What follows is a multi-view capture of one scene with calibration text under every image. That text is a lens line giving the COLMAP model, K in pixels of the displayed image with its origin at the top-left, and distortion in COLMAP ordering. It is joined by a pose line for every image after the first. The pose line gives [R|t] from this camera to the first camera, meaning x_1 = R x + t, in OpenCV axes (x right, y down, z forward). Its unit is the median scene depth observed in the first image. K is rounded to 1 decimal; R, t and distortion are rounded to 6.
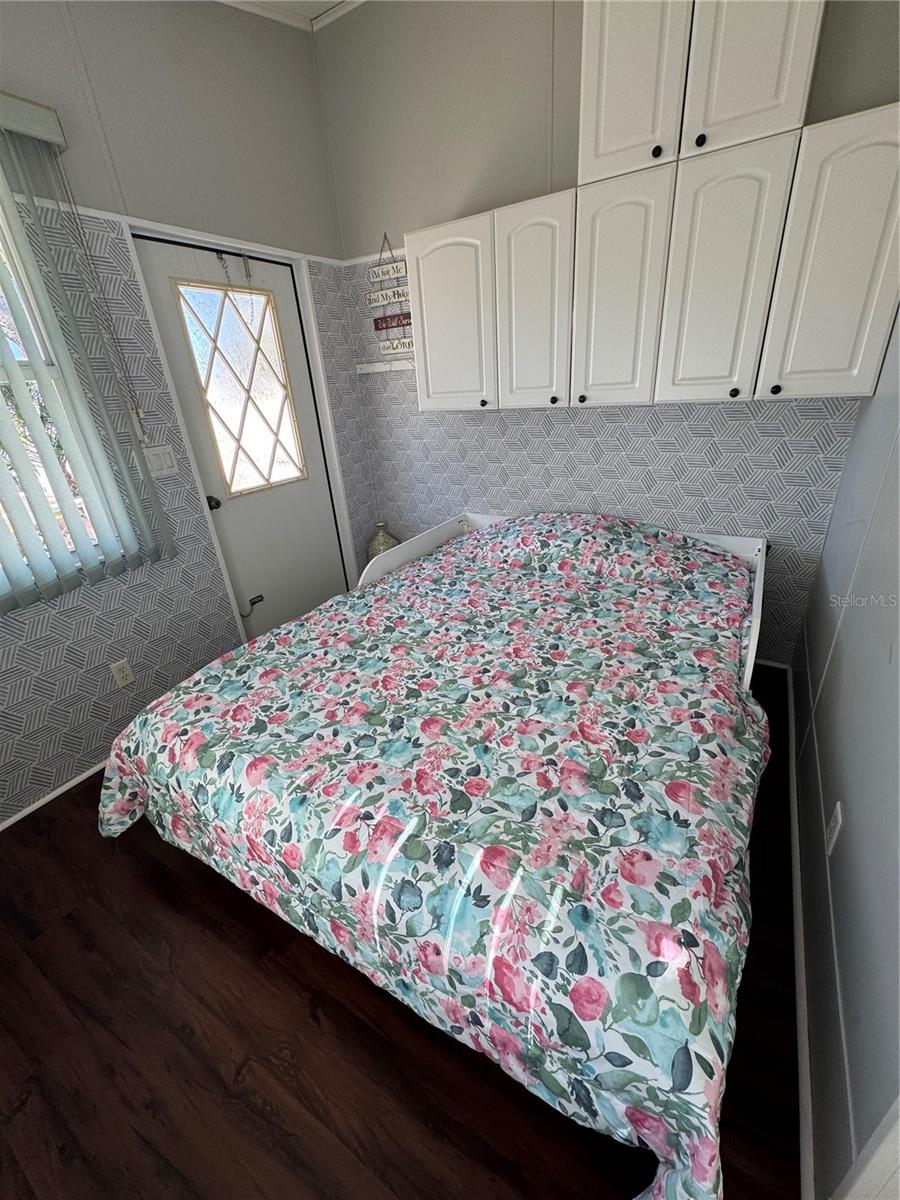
lens RADIAL K [[479.7, 0, 450.0], [0, 479.7, 600.0], [0, 0, 1]] dist [-0.002694, -0.002111]
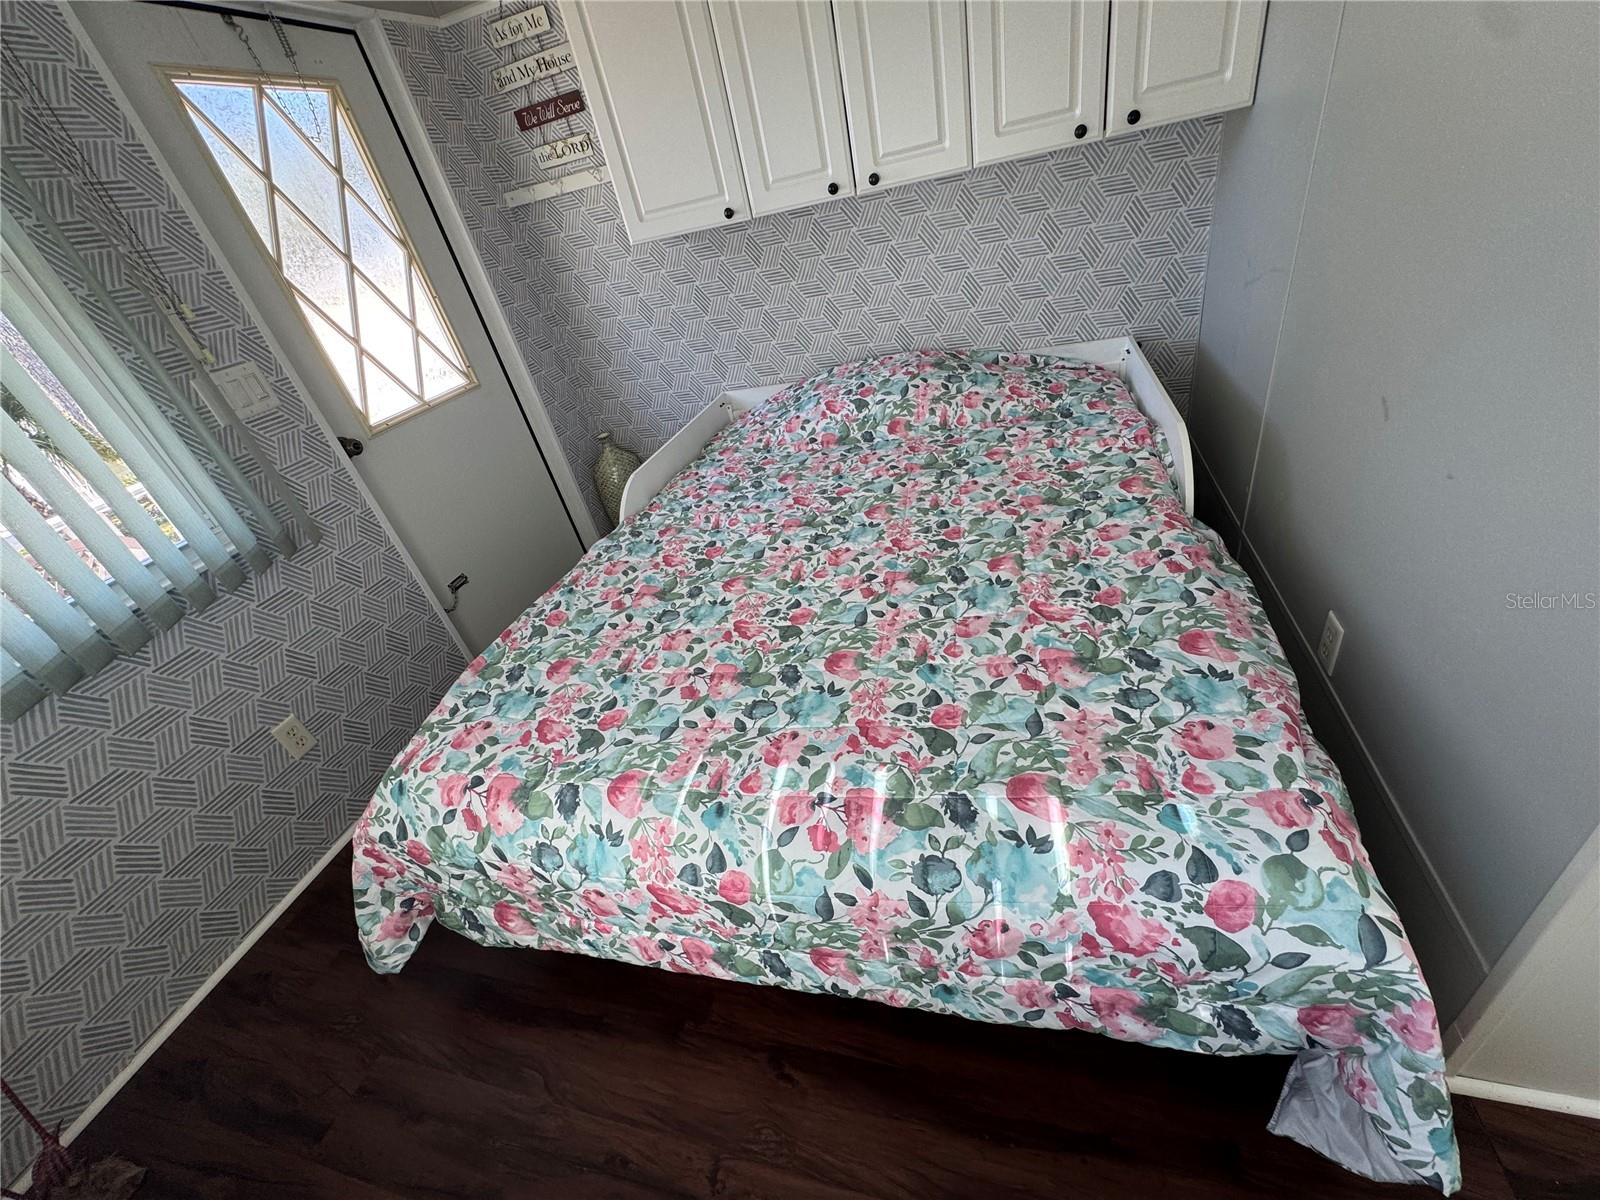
lens RADIAL K [[639.6, 0, 800.0], [0, 639.6, 597.3], [0, 0, 1]] dist [-0.002694, -0.002111]
pose [[0.950013, -0.259366, 0.173792, -0.213075], [0.239621, 0.962568, 0.126670, 0.031986], [-0.200141, -0.078694, 0.976602, 0.091175]]
